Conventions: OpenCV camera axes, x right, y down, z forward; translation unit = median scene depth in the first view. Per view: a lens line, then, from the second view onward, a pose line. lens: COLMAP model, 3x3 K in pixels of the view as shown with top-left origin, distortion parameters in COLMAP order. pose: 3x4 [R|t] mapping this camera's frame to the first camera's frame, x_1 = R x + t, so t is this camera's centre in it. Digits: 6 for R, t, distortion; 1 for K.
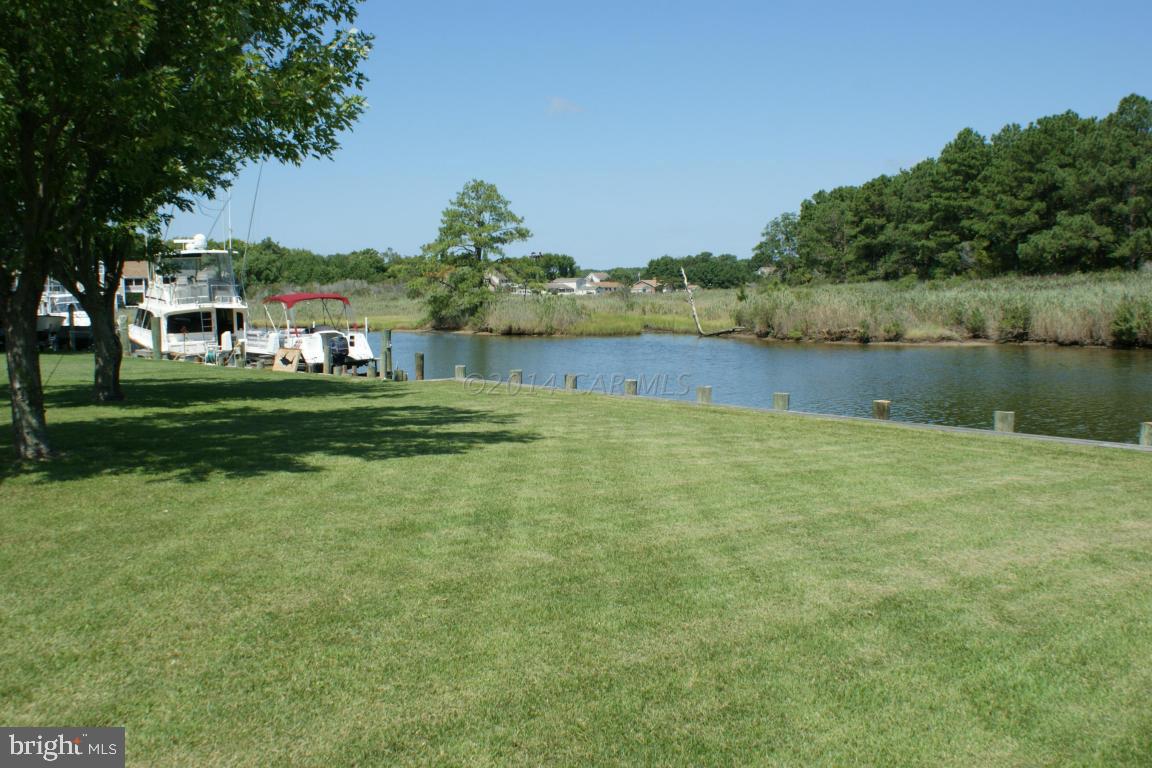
lens RADIAL K [[1123.6, 0, 576.0], [0, 1123.6, 384.0], [0, 0, 1]] dist [-0.154944, 0.174219]
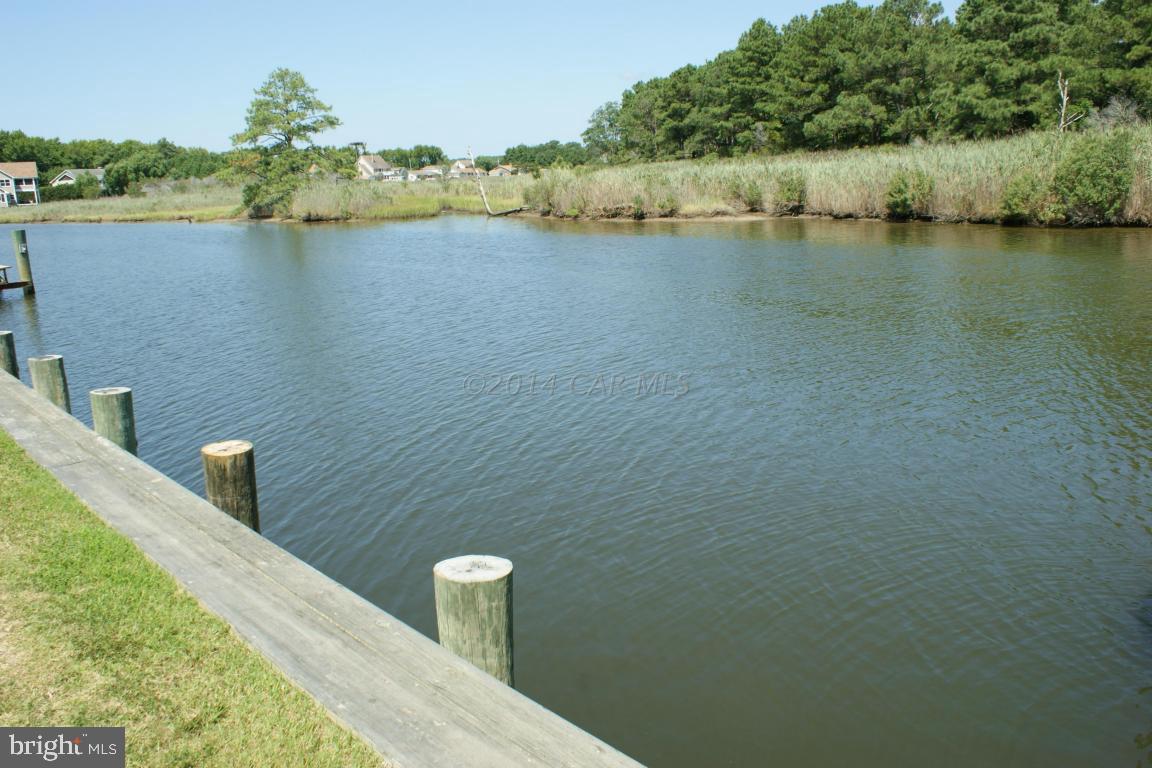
lens RADIAL K [[919.1, 0, 576.0], [0, 919.1, 384.0], [0, 0, 1]] dist [-0.160033, 0.139355]
pose [[0.991235, -0.049843, 0.122347, 0.052515], [0.031934, 0.989034, 0.144193, -0.006164], [-0.128192, -0.139022, 0.981957, 0.107831]]
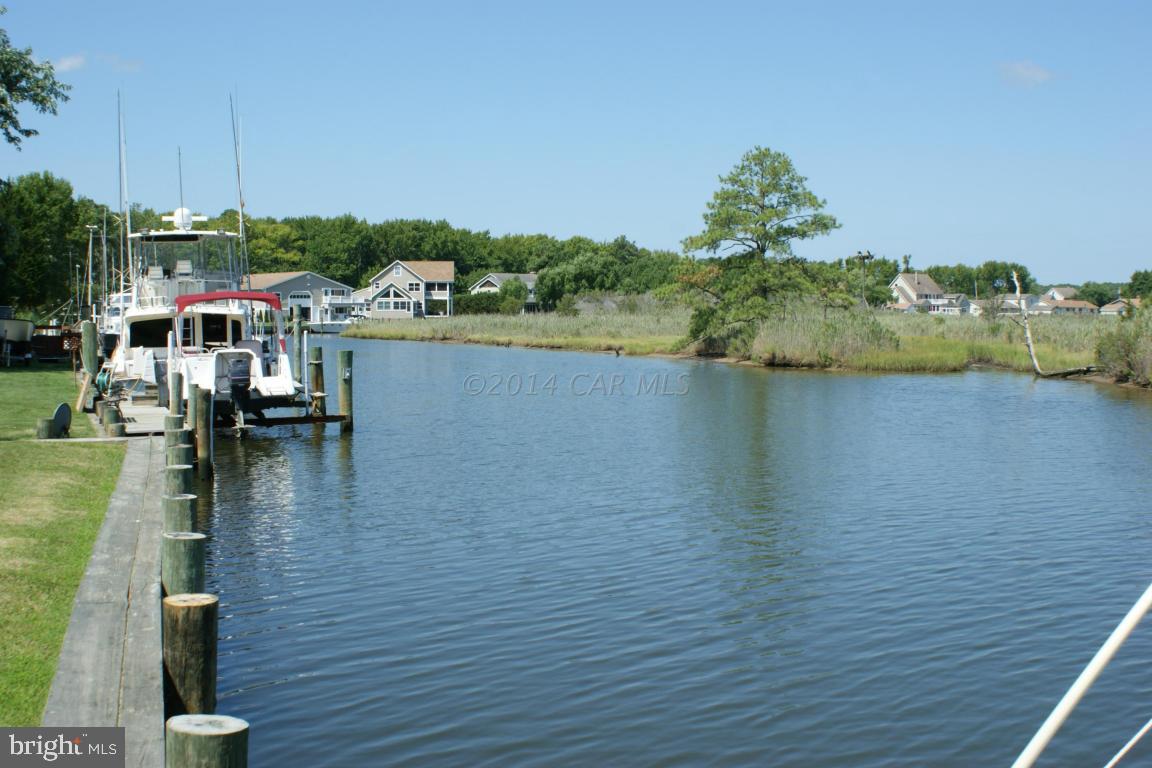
lens RADIAL K [[1405.4, 0, 579.6], [0, 1405.4, 402.2], [0, 0, 1]] dist [-0.077363, 0.039741]
pose [[0.947631, 0.038877, -0.316993, 0.076009], [-0.043715, 0.999011, -0.008162, -0.006485], [0.316362, 0.021592, 0.948393, 0.098489]]
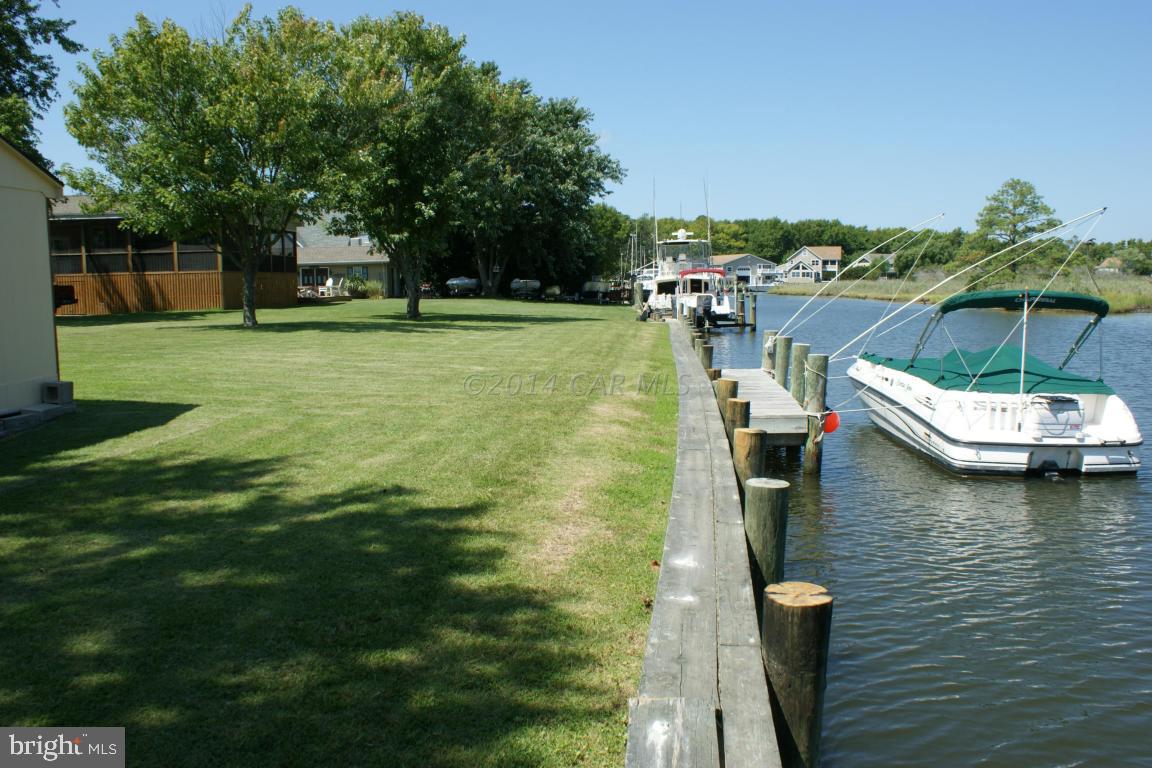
lens RADIAL K [[919.1, 0, 576.0], [0, 919.1, 384.0], [0, 0, 1]] dist [-0.160033, 0.139355]
pose [[0.762250, 0.083691, -0.641850, 0.148936], [-0.057599, 0.996442, 0.061523, 0.002396], [0.644715, -0.009926, 0.764358, -0.017158]]
